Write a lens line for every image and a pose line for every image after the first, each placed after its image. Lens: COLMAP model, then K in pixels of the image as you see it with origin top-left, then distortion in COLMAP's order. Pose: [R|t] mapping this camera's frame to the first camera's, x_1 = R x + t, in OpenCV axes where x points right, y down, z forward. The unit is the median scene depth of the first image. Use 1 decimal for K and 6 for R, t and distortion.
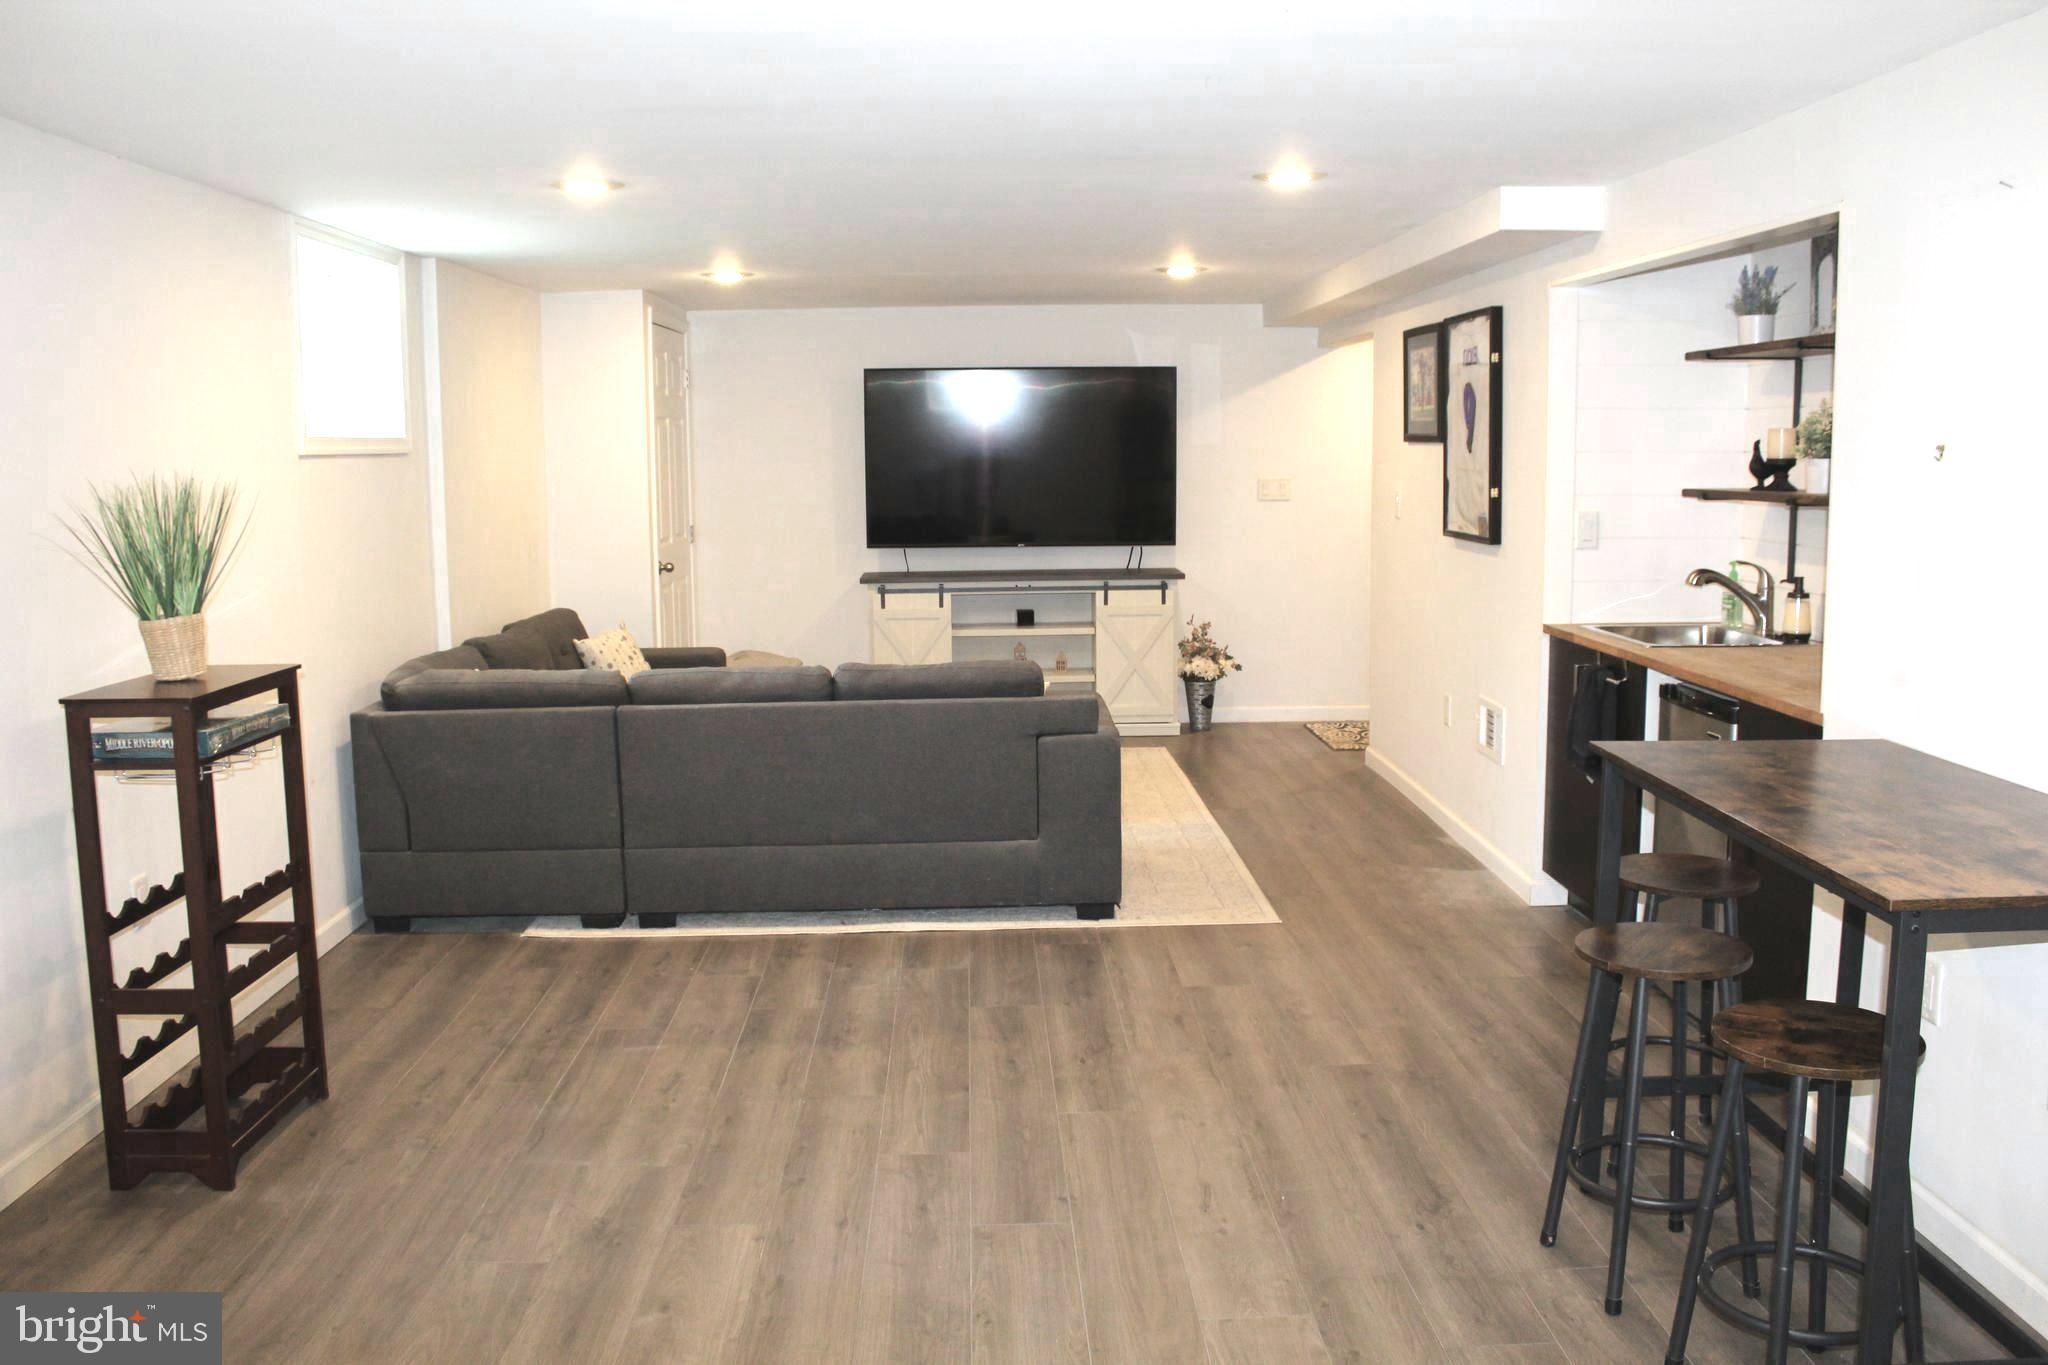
lens RADIAL K [[1741.8, 0, 1049.3], [0, 1741.8, 680.3], [0, 0, 1]] dist [-0.158955, 0.154423]
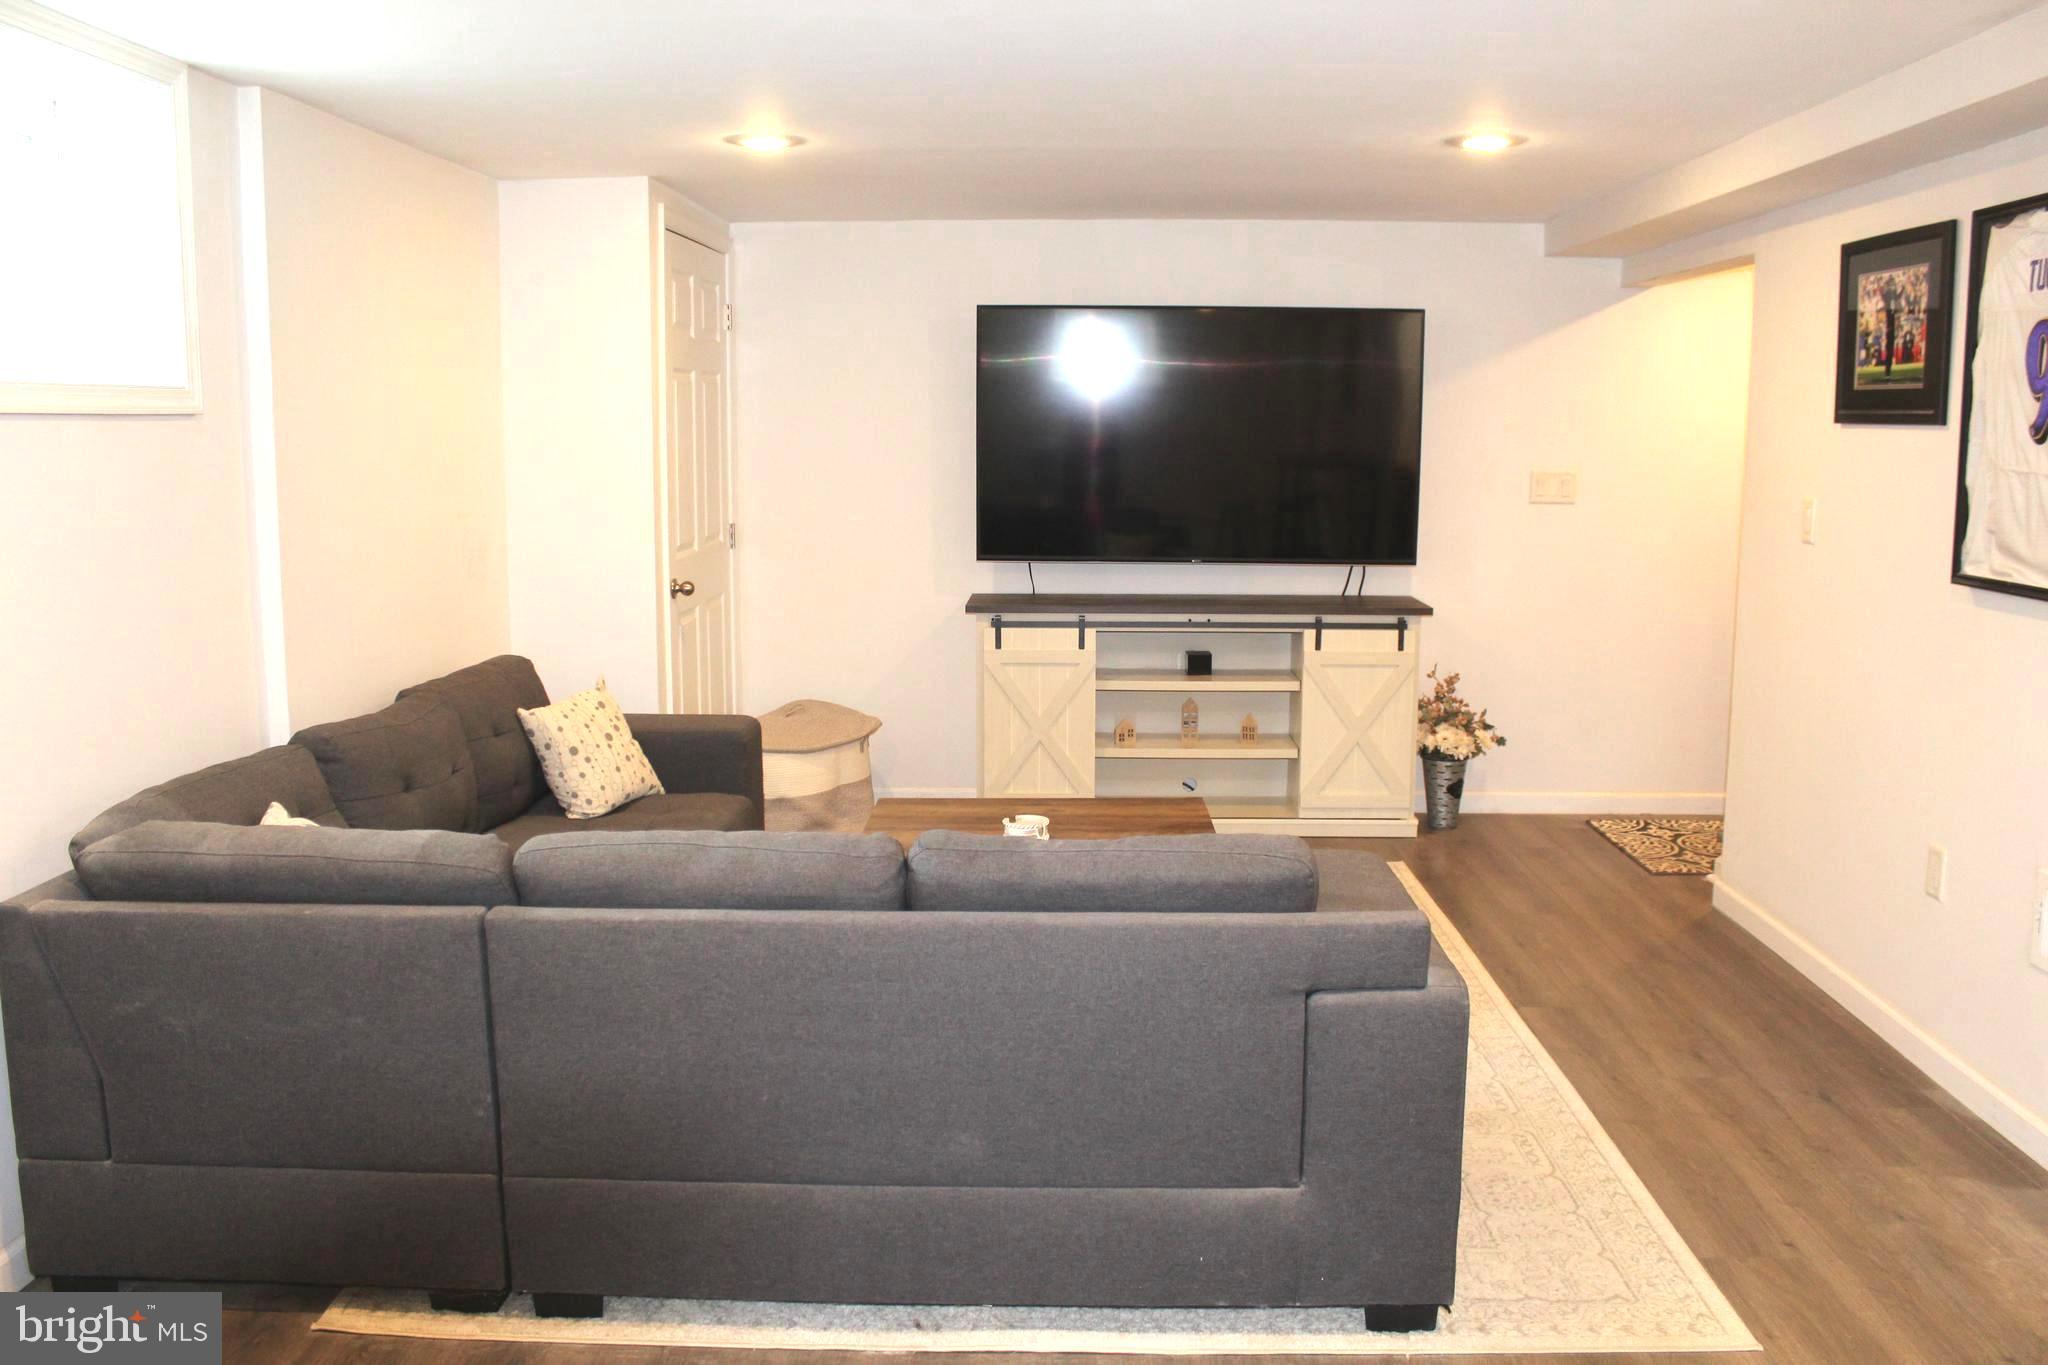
lens RADIAL K [[1741.8, 0, 1049.3], [0, 1741.8, 680.3], [0, 0, 1]] dist [-0.158955, 0.154423]
pose [[0.997903, 0.022556, -0.060668, -0.032504], [-0.021752, 0.999667, 0.013872, -0.038862], [0.060960, -0.012524, 0.998062, 0.304172]]
